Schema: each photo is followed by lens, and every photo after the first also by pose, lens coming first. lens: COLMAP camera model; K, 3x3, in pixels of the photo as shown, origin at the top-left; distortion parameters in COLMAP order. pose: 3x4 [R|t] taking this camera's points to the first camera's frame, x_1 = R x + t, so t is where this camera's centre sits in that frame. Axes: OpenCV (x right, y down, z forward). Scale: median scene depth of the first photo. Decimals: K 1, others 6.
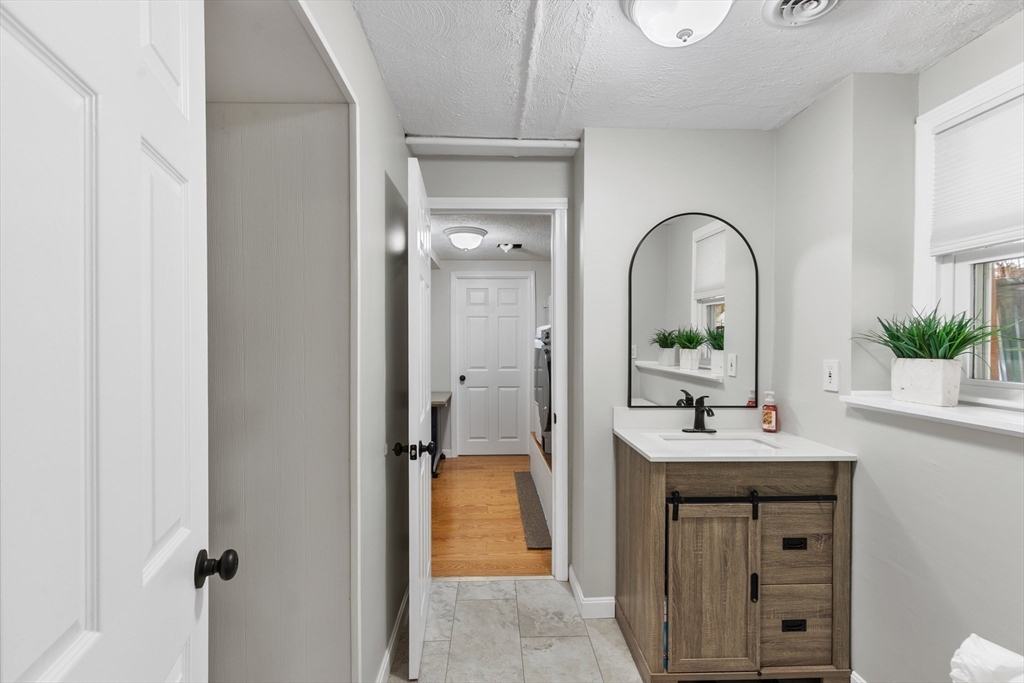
lens RADIAL K [[463.2, 0, 510.0], [0, 463.2, 342.6], [0, 0, 1]] dist [0.005572, 0.000481]
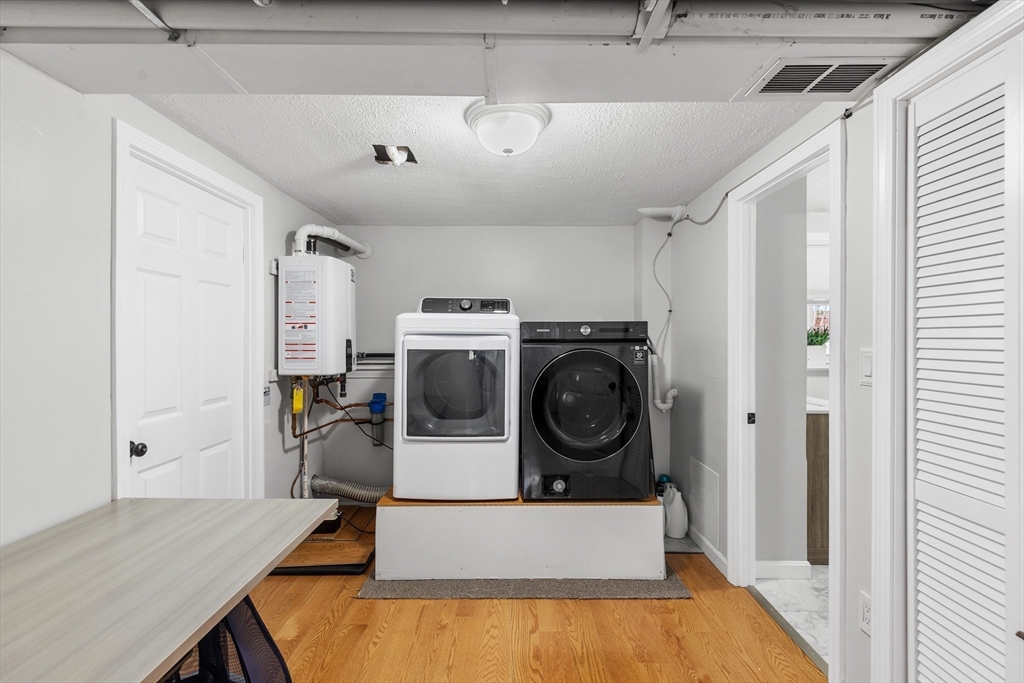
lens RADIAL K [[463.2, 0, 511.2], [0, 463.2, 340.5], [0, 0, 1]] dist [0.005572, 0.000481]
pose [[0.039592, -0.001980, 0.999214, -0.577279], [0.005817, 0.999982, 0.001751, -0.002057], [-0.999199, 0.005743, 0.039602, 0.953040]]
